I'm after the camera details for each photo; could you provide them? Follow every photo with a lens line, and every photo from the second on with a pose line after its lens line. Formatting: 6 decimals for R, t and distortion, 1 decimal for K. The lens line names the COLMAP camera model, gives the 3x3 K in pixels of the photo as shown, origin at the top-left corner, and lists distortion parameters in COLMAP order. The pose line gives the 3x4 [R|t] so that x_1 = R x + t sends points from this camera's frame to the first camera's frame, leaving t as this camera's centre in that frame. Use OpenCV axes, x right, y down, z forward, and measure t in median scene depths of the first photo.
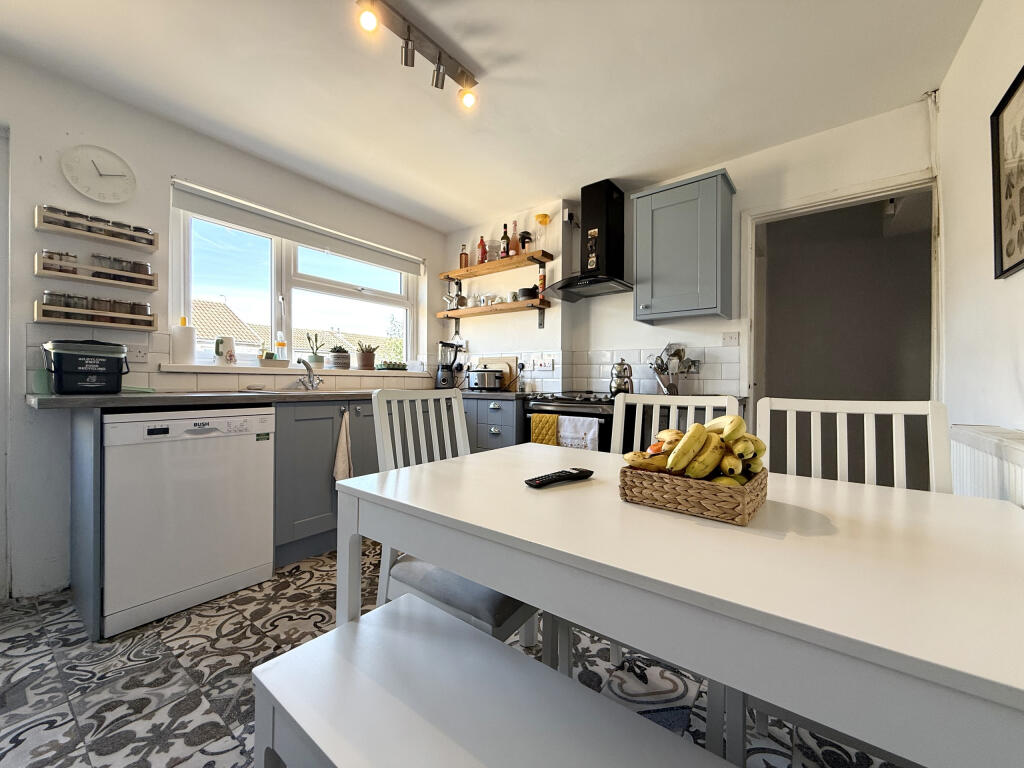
lens RADIAL K [[409.0, 0, 509.7], [0, 409.0, 383.8], [0, 0, 1]] dist [0.001096, 0.000061]
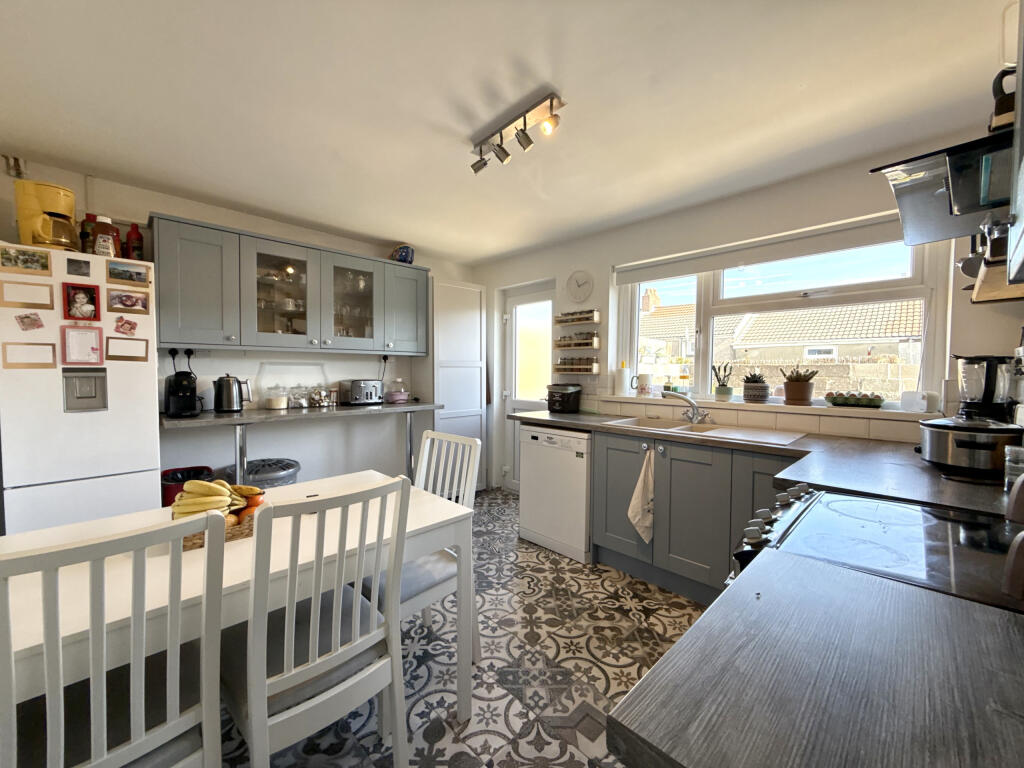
lens RADIAL K [[409.0, 0, 509.7], [0, 409.0, 383.8], [0, 0, 1]] dist [0.001096, 0.000061]
pose [[-0.162527, 0.017797, -0.986544, 0.562234], [-0.015527, 0.999667, 0.020592, -0.094980], [0.986582, 0.018664, -0.162196, 0.734964]]
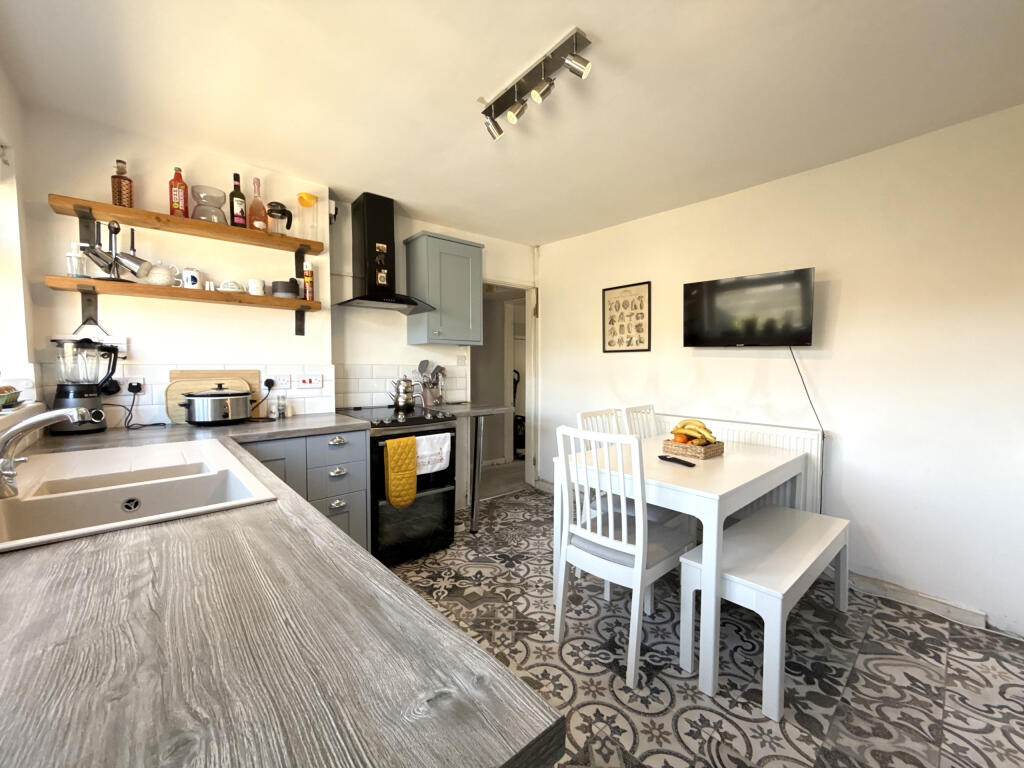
lens RADIAL K [[409.0, 0, 509.7], [0, 409.0, 383.8], [0, 0, 1]] dist [0.001096, 0.000061]
pose [[0.201925, -0.052451, 0.977996, -0.747583], [0.006296, 0.998614, 0.052257, -0.096170], [-0.979381, -0.004395, 0.201975, 0.524362]]
